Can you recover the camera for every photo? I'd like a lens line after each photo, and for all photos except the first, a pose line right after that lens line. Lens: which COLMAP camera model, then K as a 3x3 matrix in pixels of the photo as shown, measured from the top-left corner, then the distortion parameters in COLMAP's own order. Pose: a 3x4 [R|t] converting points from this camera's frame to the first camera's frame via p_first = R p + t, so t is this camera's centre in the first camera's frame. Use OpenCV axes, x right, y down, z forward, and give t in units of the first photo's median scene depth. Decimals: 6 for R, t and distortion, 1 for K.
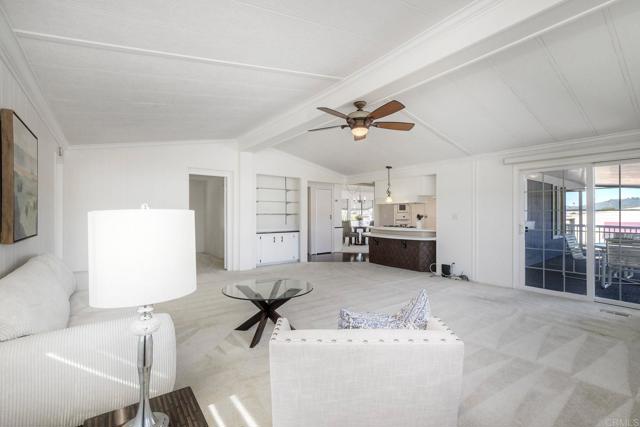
lens RADIAL K [[285.3, 0, 317.0], [0, 285.3, 213.5], [0, 0, 1]] dist [0.005069, 0.000304]
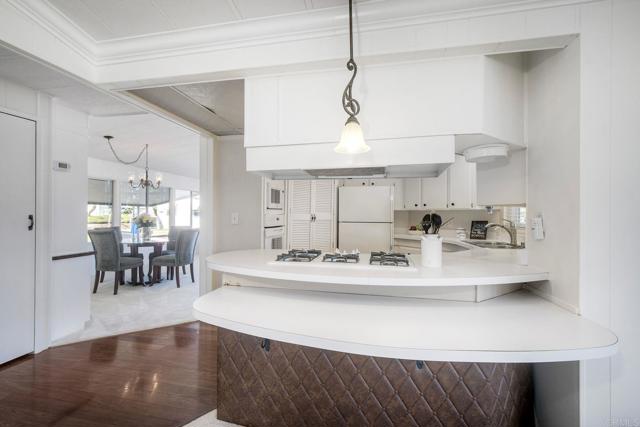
lens RADIAL K [[285.3, 0, 319.0], [0, 285.3, 215.2], [0, 0, 1]] dist [0.005069, 0.000304]
pose [[0.745710, -0.001962, 0.666268, 0.056324], [-0.001391, 0.999989, 0.004502, 0.002821], [-0.666270, -0.004284, 0.745698, 0.498311]]
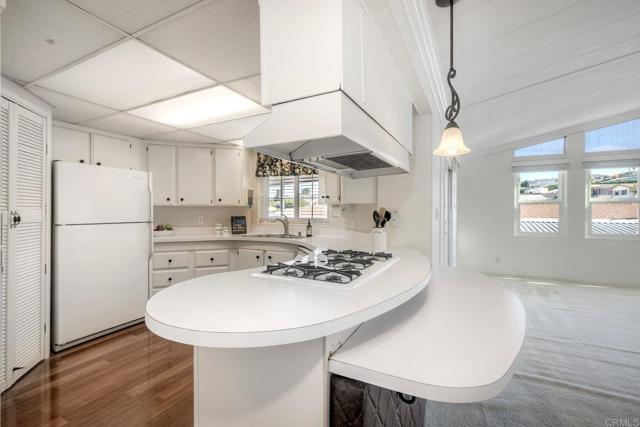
lens RADIAL K [[285.3, 0, 318.9], [0, 285.3, 212.3], [0, 0, 1]] dist [0.005069, 0.000304]
pose [[-0.438359, -0.010385, 0.898740, 0.056479], [-0.003613, 0.999946, 0.009792, 0.001737], [-0.898793, 0.001045, -0.438373, 0.667501]]
